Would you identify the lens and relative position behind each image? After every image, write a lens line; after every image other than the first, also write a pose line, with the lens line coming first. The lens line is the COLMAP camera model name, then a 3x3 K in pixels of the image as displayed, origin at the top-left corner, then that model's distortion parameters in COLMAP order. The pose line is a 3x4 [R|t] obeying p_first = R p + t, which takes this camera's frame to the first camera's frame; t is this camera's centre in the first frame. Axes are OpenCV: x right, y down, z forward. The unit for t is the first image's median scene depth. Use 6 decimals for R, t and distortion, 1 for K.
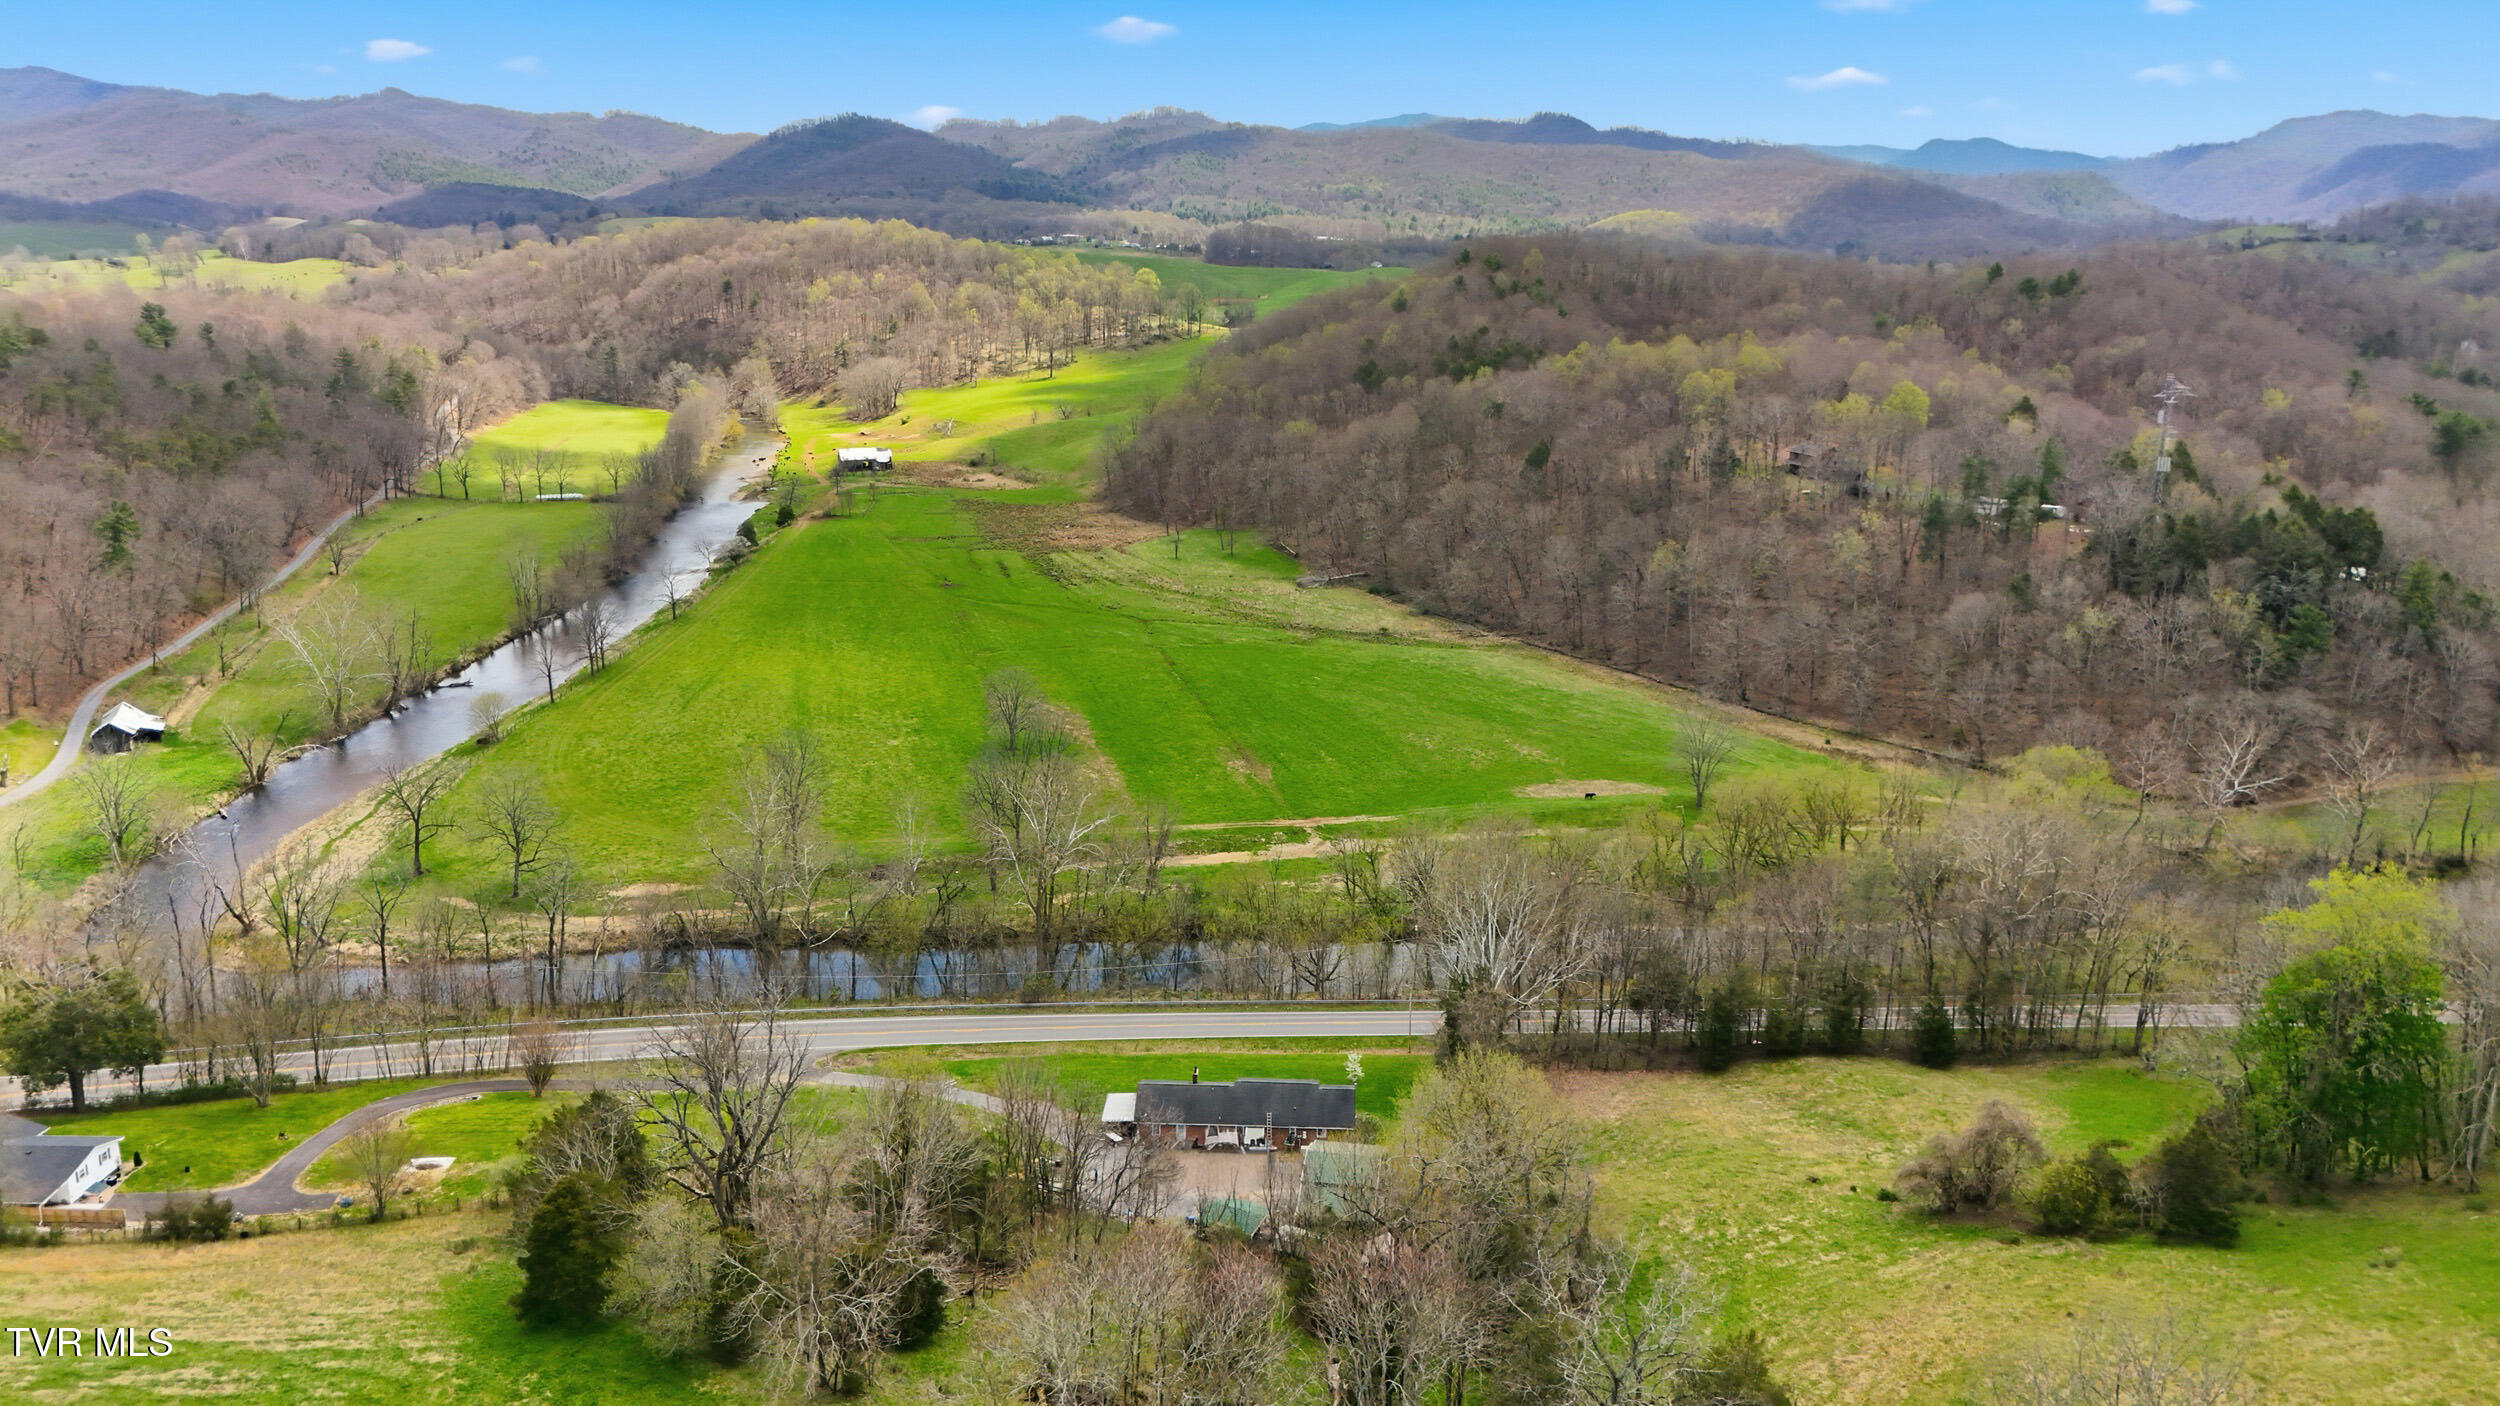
lens RADIAL K [[1849.7, 0, 1250.0], [0, 1849.7, 703.0], [0, 0, 1]] dist [0.071672, -0.064090]
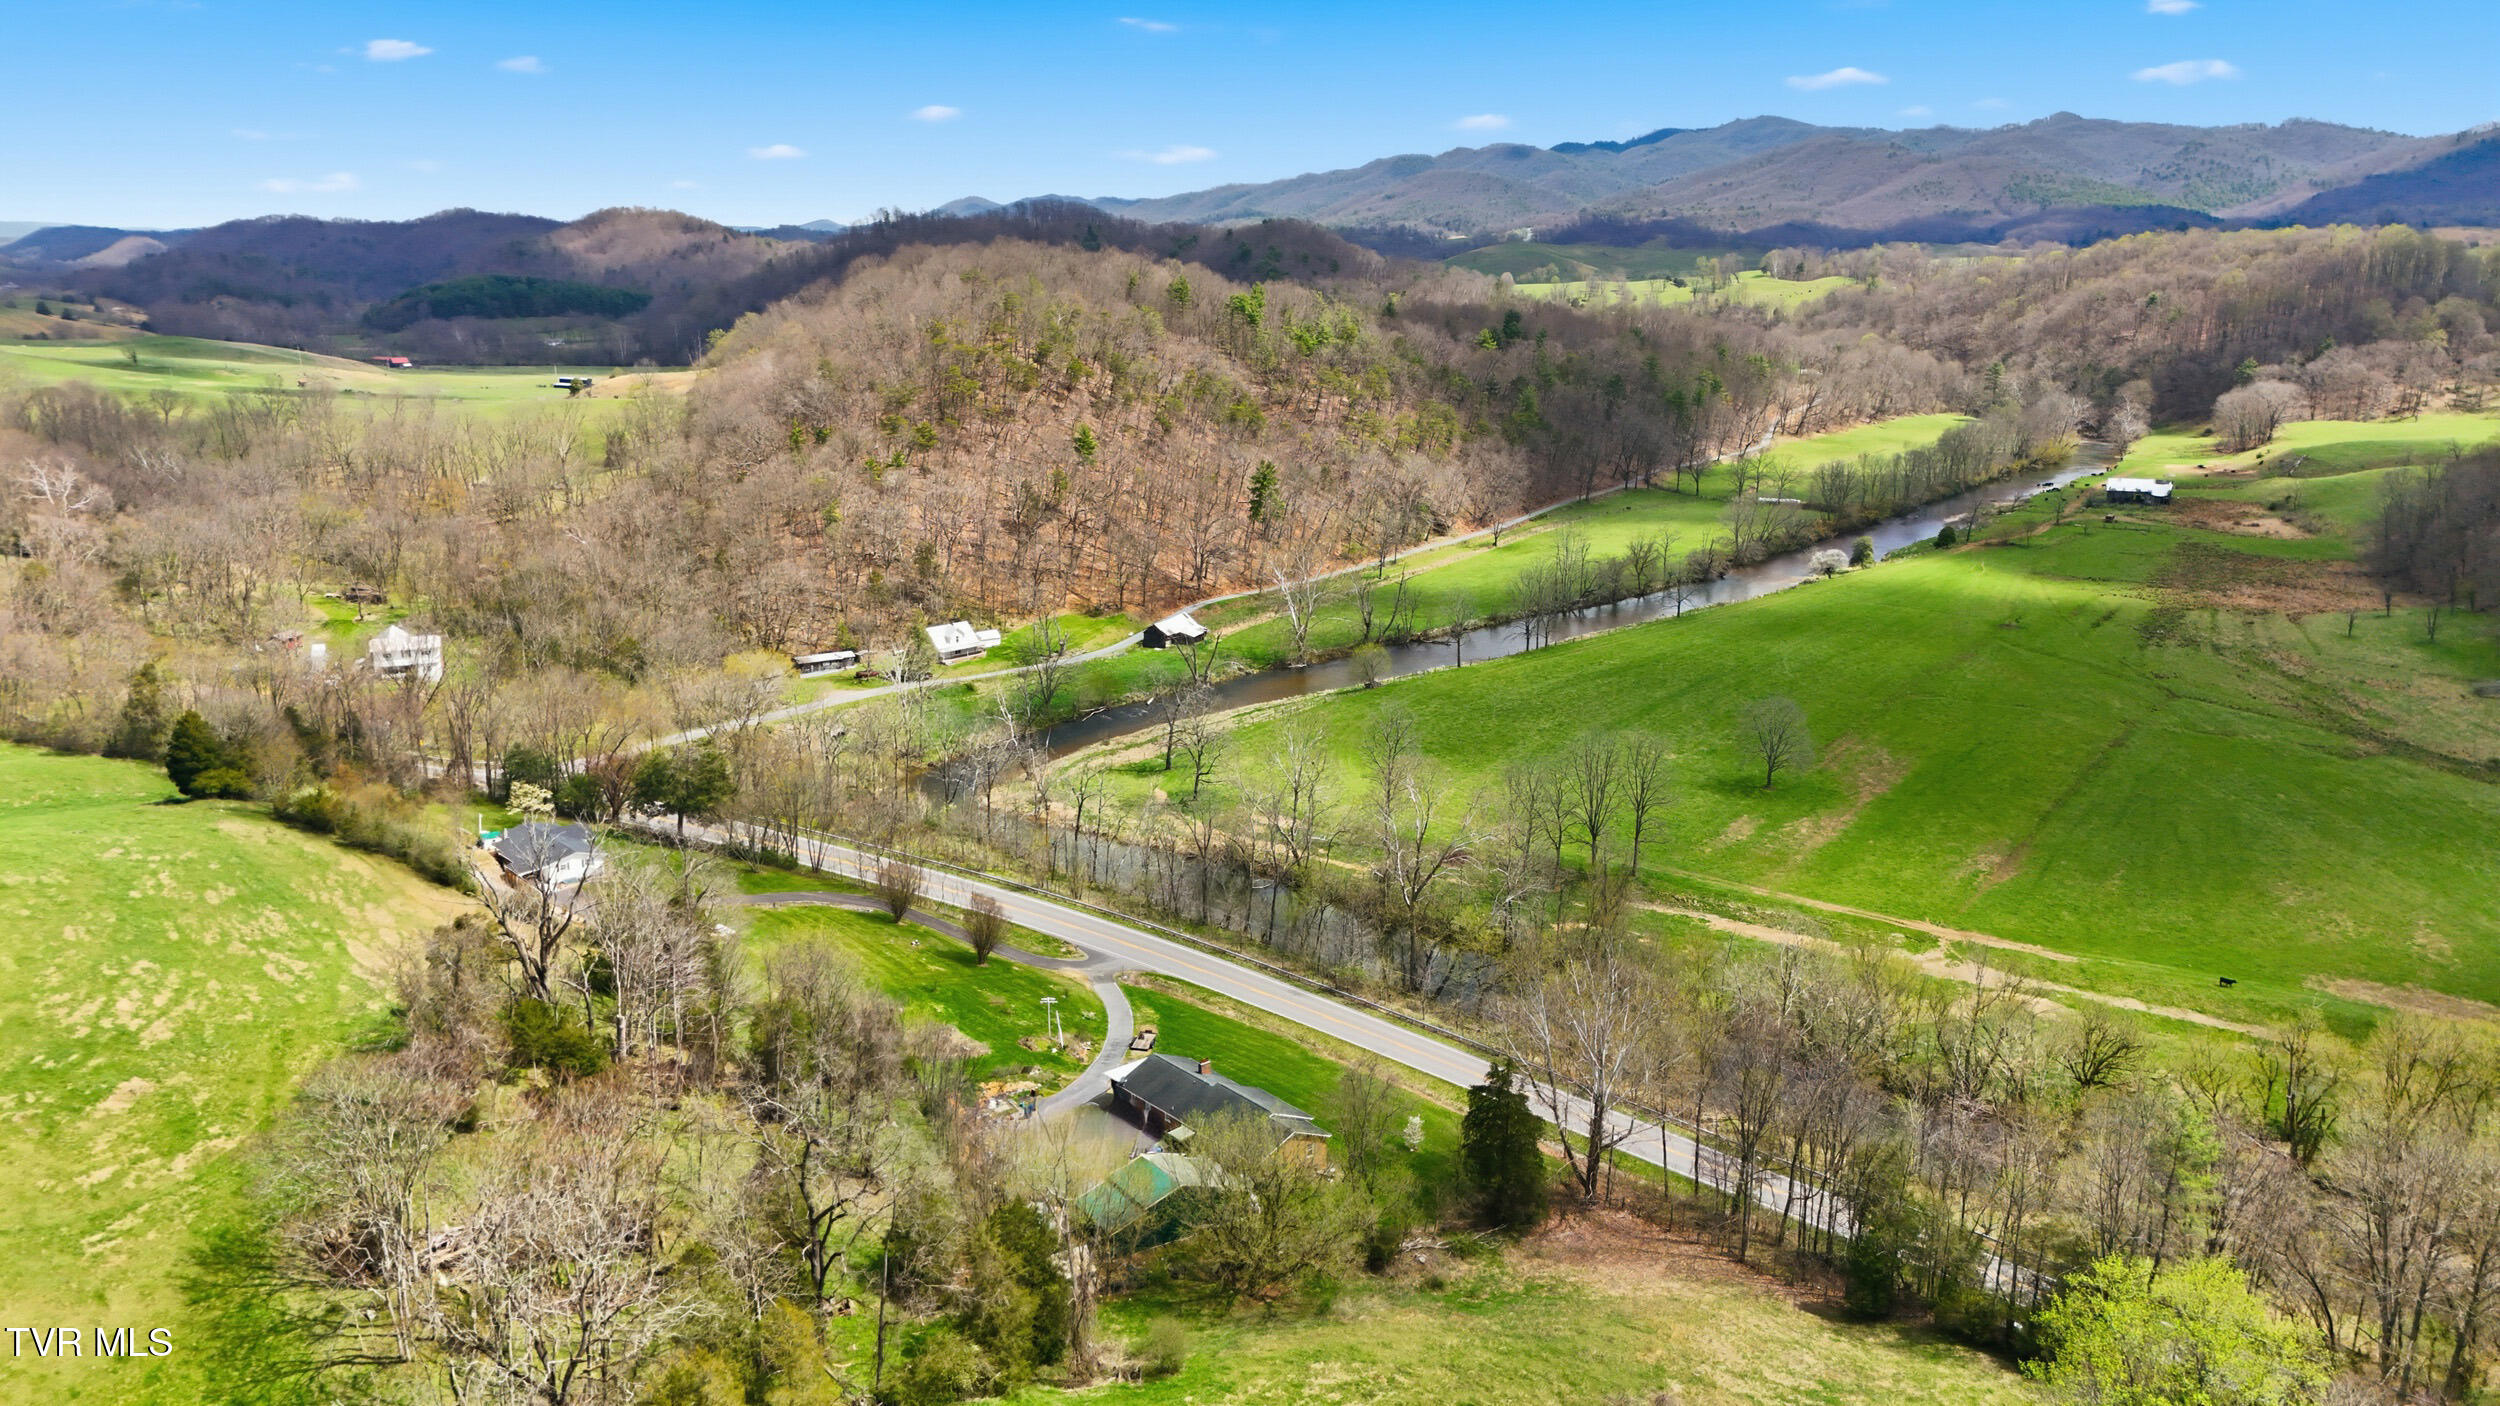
lens RADIAL K [[1849.7, 0, 1250.0], [0, 1849.7, 703.0], [0, 0, 1]] dist [0.071672, -0.064090]
pose [[0.673921, 0.169858, -0.719012, 0.335354], [-0.178471, 0.981818, 0.064663, -0.027950], [0.716923, 0.084745, 0.691983, 0.171082]]
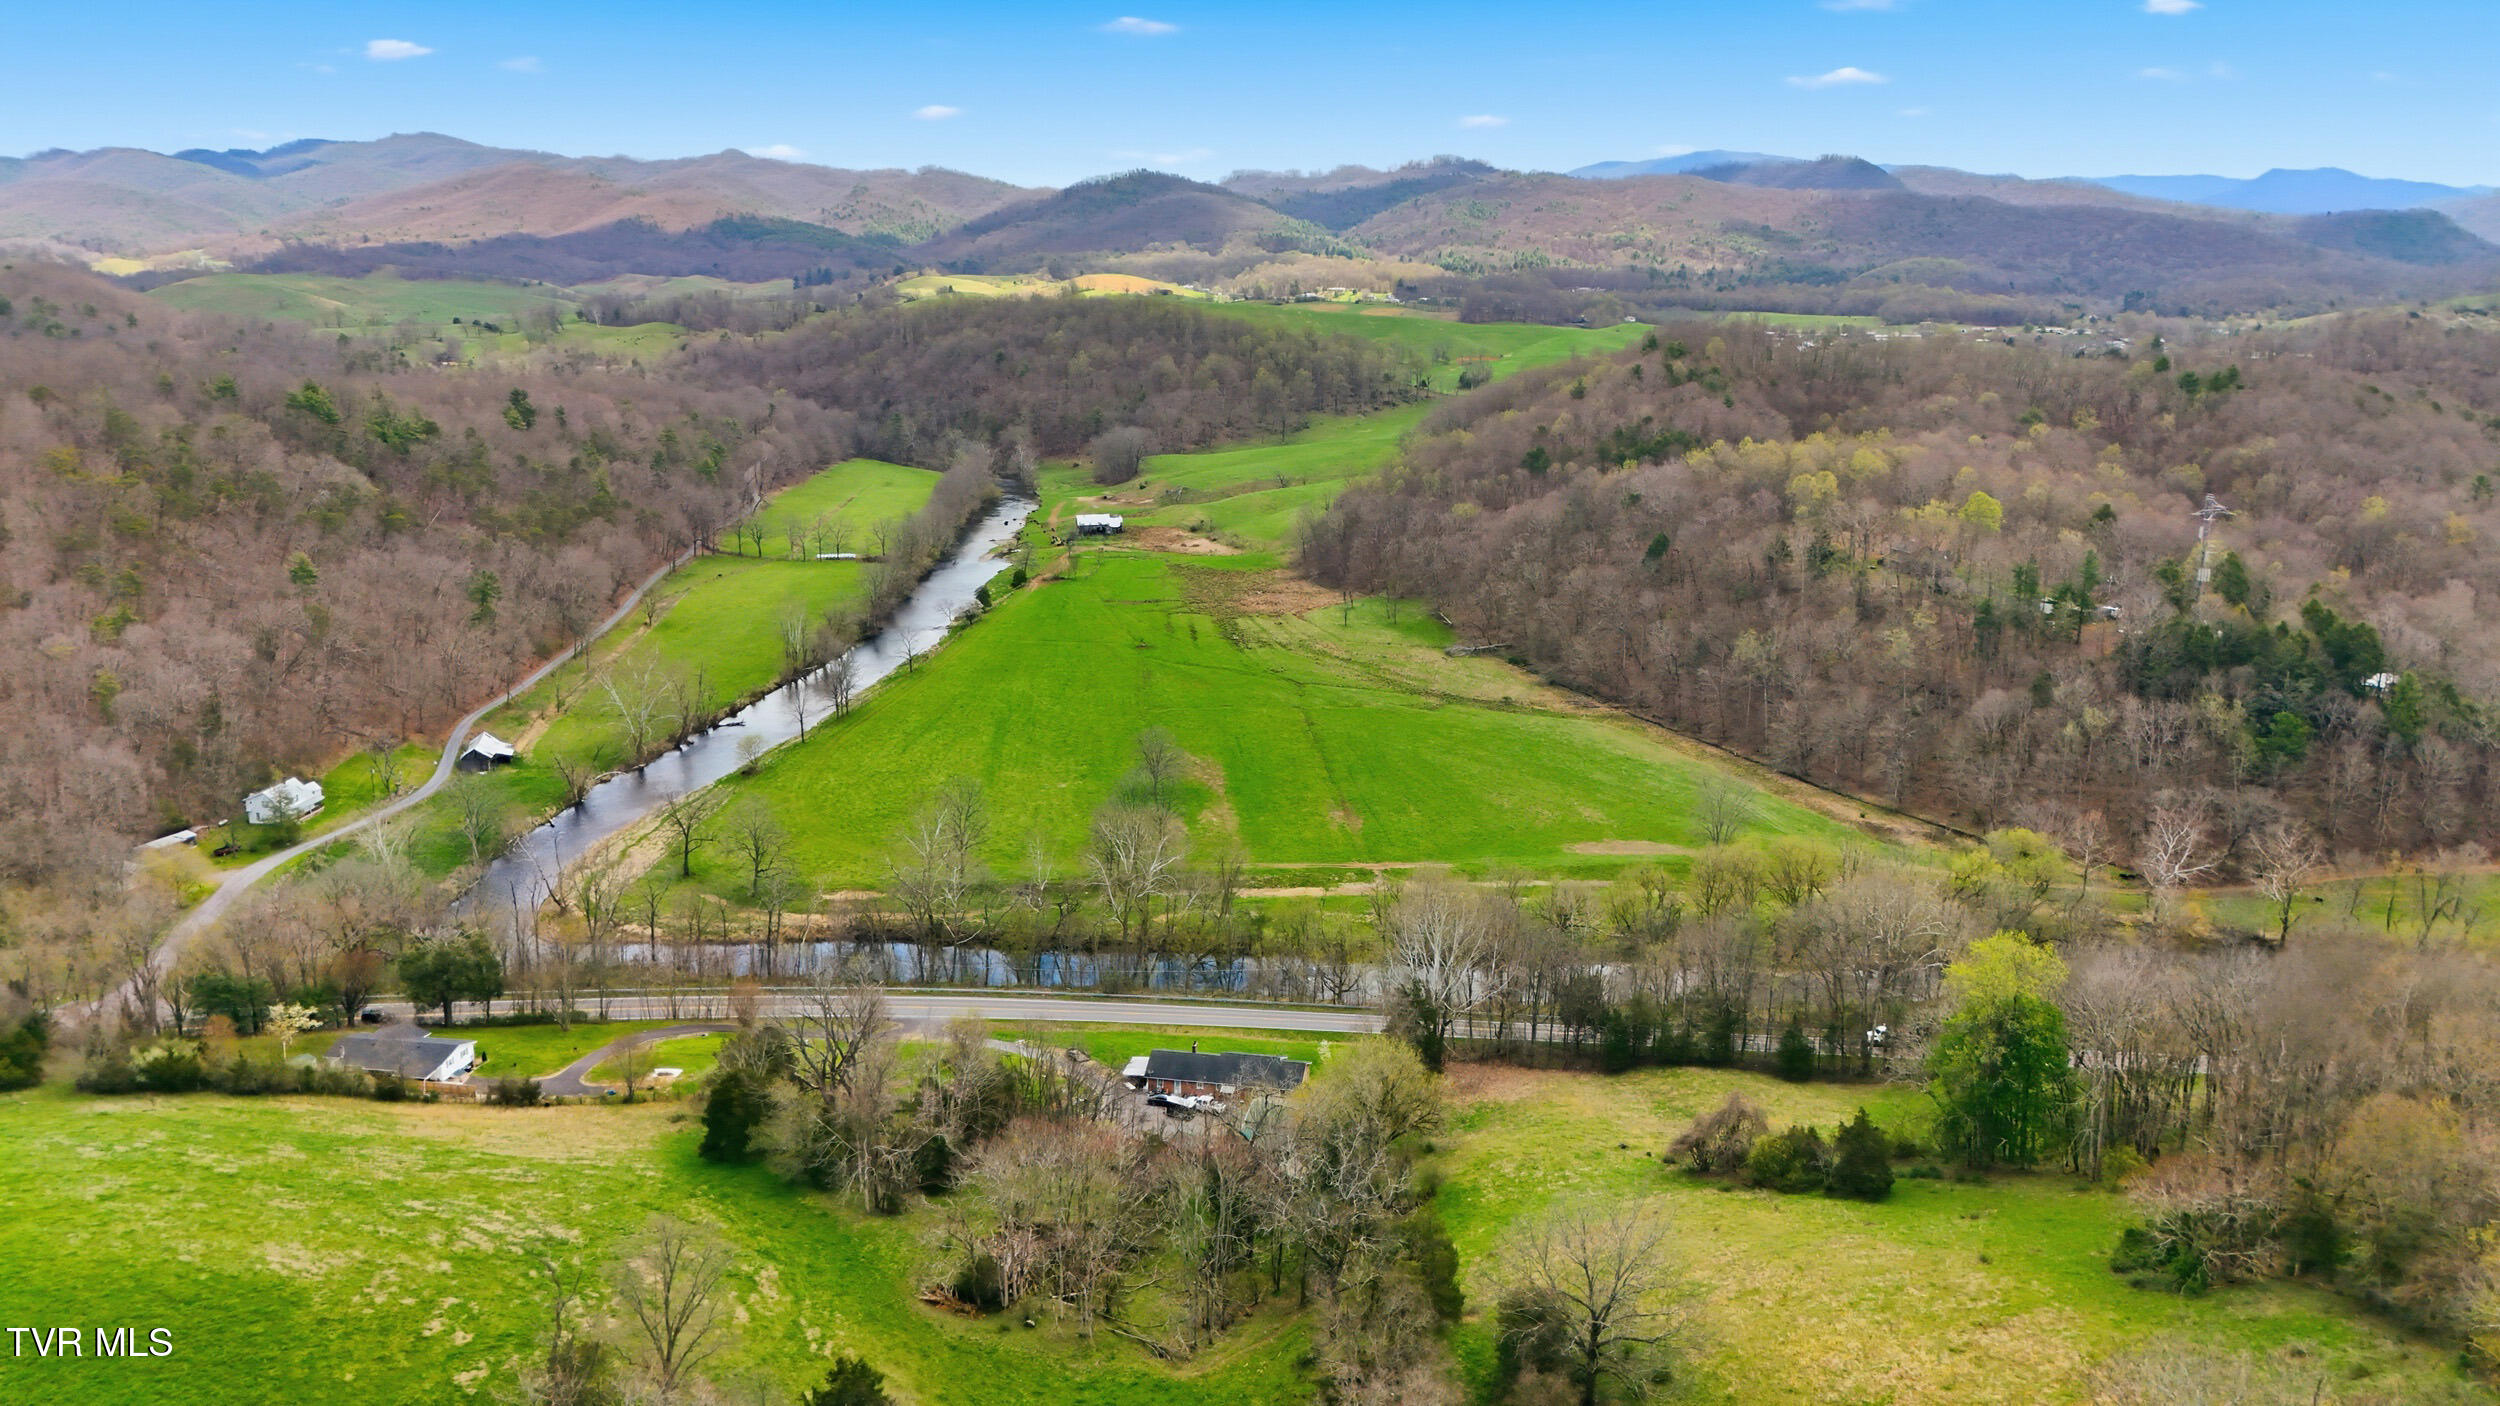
lens RADIAL K [[1849.7, 0, 1250.0], [0, 1849.7, 703.0], [0, 0, 1]] dist [0.071672, -0.064090]
pose [[0.988452, 0.030679, -0.148394, 0.103890], [-0.033305, 0.999329, -0.015242, -0.017558], [0.147827, 0.020009, 0.988811, -0.179814]]
